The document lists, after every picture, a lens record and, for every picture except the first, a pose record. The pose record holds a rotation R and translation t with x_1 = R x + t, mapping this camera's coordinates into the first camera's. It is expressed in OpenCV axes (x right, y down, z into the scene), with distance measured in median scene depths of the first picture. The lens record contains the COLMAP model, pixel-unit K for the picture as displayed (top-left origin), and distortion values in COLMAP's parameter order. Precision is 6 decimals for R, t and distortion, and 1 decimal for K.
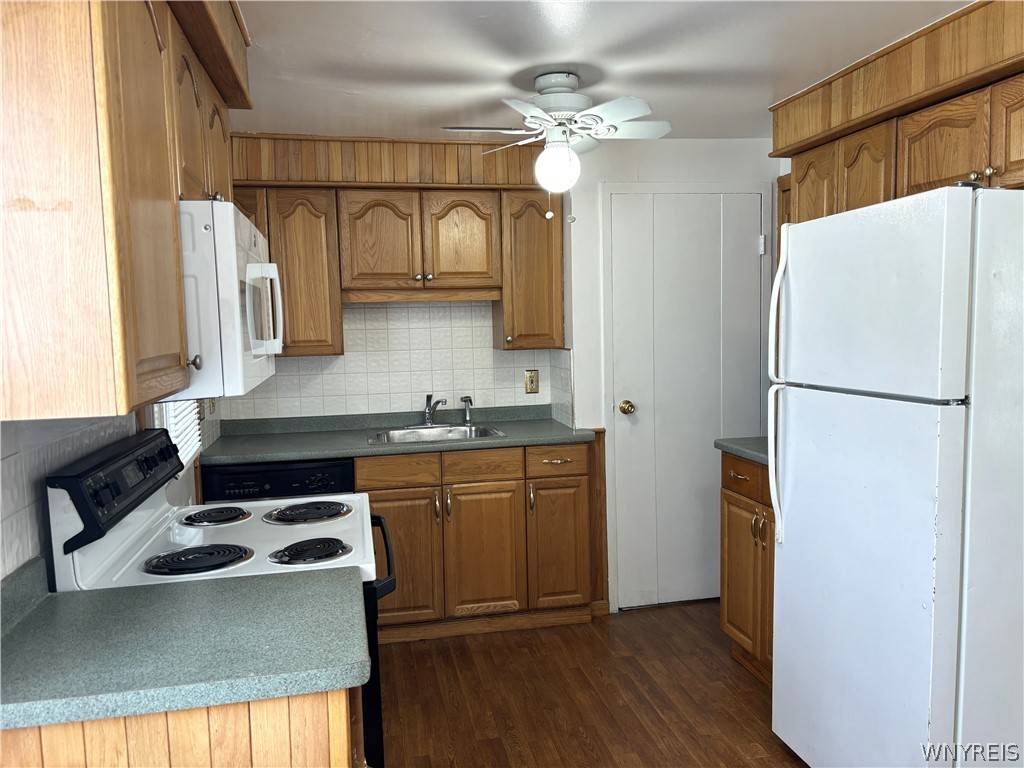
lens RADIAL K [[778.2, 0, 510.8], [0, 778.2, 390.6], [0, 0, 1]] dist [0.047036, -0.059461]
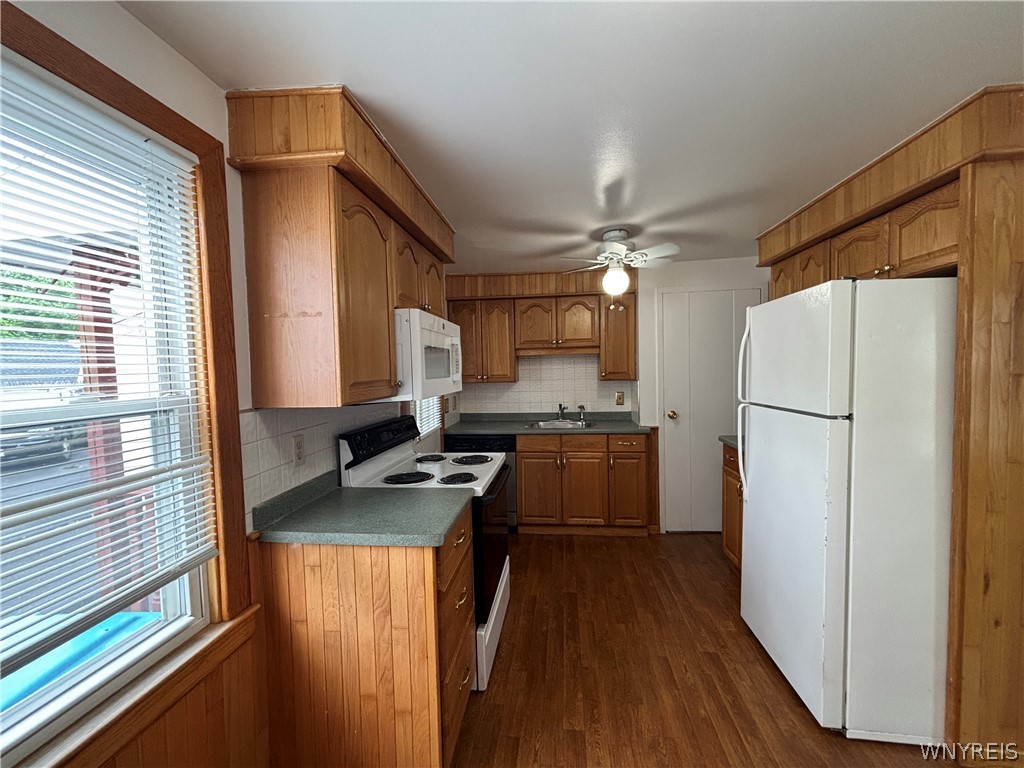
lens RADIAL K [[413.8, 0, 512.0], [0, 413.8, 384.0], [0, 0, 1]] dist [0.000945, -0.000067]
pose [[0.950638, 0.015275, -0.309925, 0.121528], [-0.028887, 0.998807, -0.039379, -0.000361], [0.308953, 0.046388, 0.949945, 0.013379]]
